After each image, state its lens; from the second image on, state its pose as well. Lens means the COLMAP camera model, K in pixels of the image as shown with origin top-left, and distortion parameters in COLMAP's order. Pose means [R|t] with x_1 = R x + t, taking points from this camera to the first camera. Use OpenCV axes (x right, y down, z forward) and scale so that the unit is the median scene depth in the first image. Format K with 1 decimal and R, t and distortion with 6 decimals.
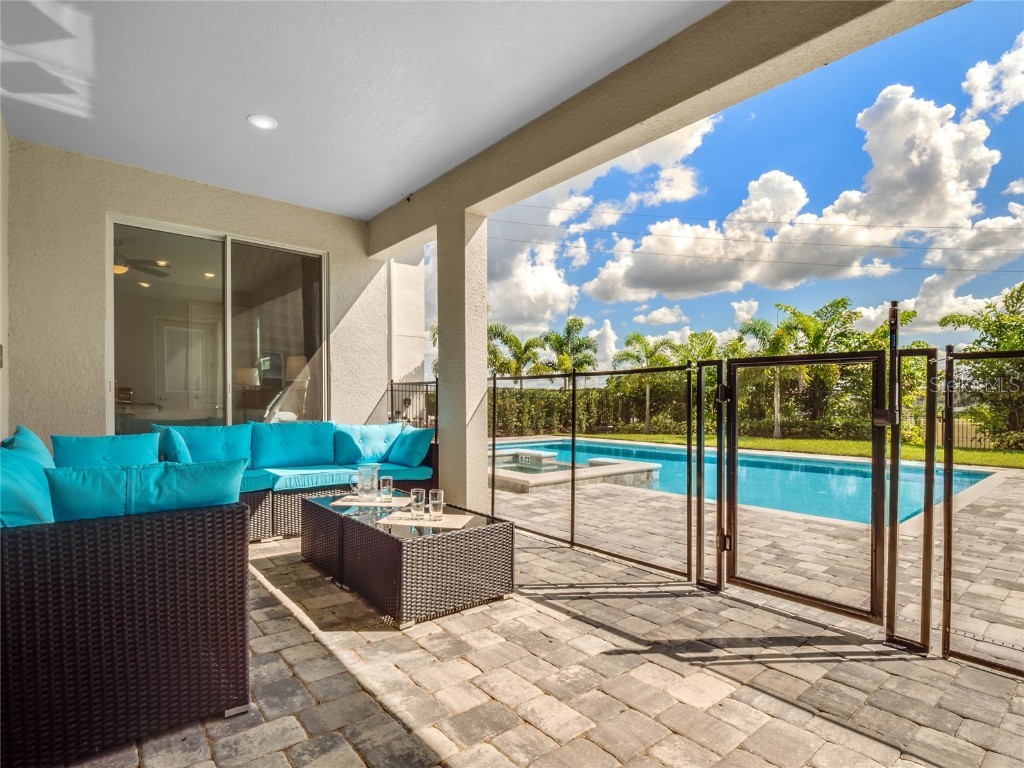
lens RADIAL K [[523.3, 0, 510.5], [0, 523.3, 400.8], [0, 0, 1]] dist [0.000260, 0.000125]
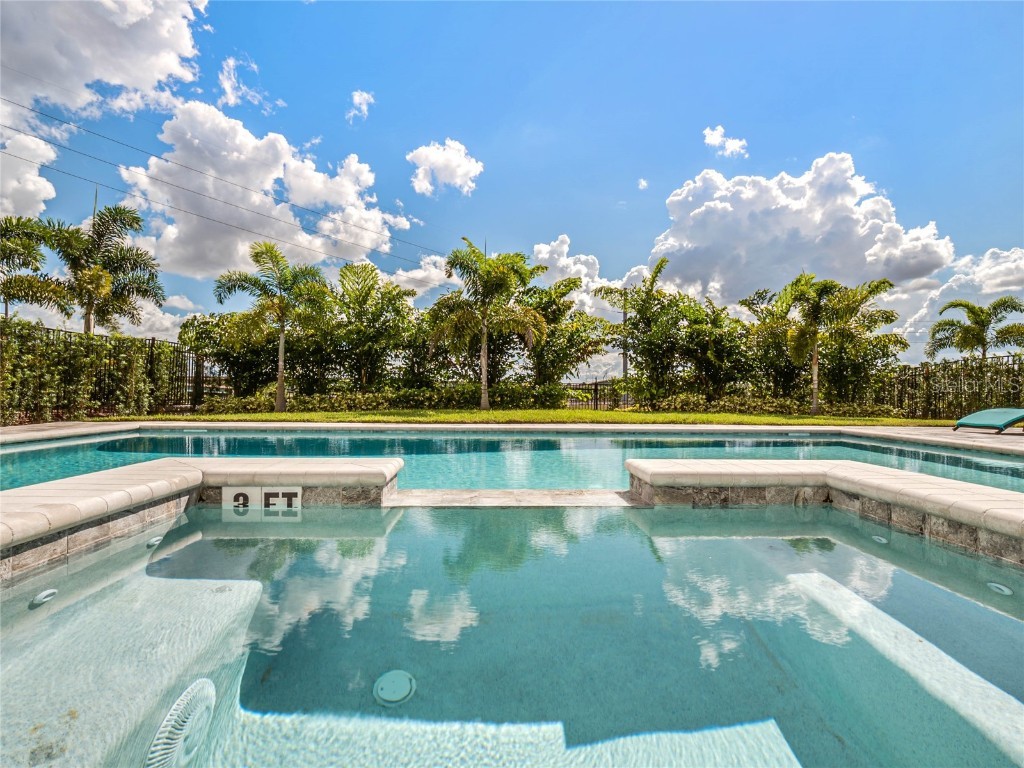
lens RADIAL K [[498.5, 0, 512.0], [0, 498.5, 384.0], [0, 0, 1]] dist [-0.001549, -0.000322]
pose [[0.610518, 0.015511, 0.791850, -0.038134], [-0.008862, 0.999879, -0.012754, 0.034510], [-0.791953, 0.000769, 0.610582, 0.427041]]
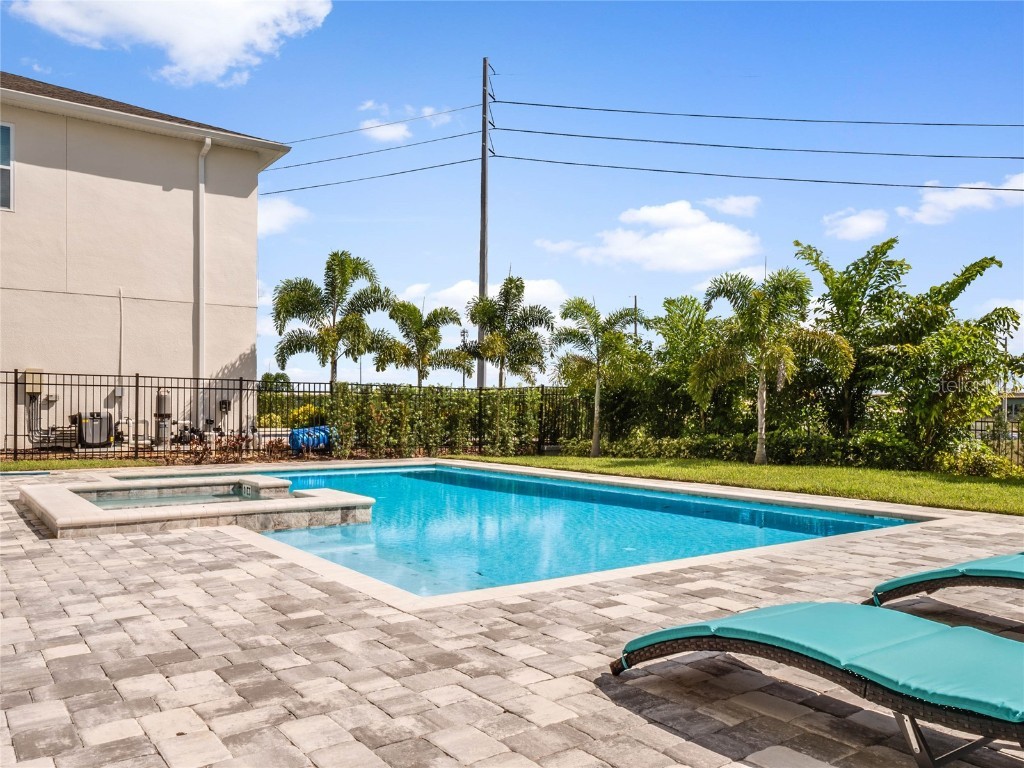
lens RADIAL K [[804.8, 0, 512.1], [0, 804.8, 416.1], [0, 0, 1]] dist [0.003730, 0.002991]
pose [[0.997991, 0.004044, -0.063232, 0.225874], [-0.003517, 0.999958, 0.008447, 0.005685], [0.063263, -0.008208, 0.997963, 0.017497]]
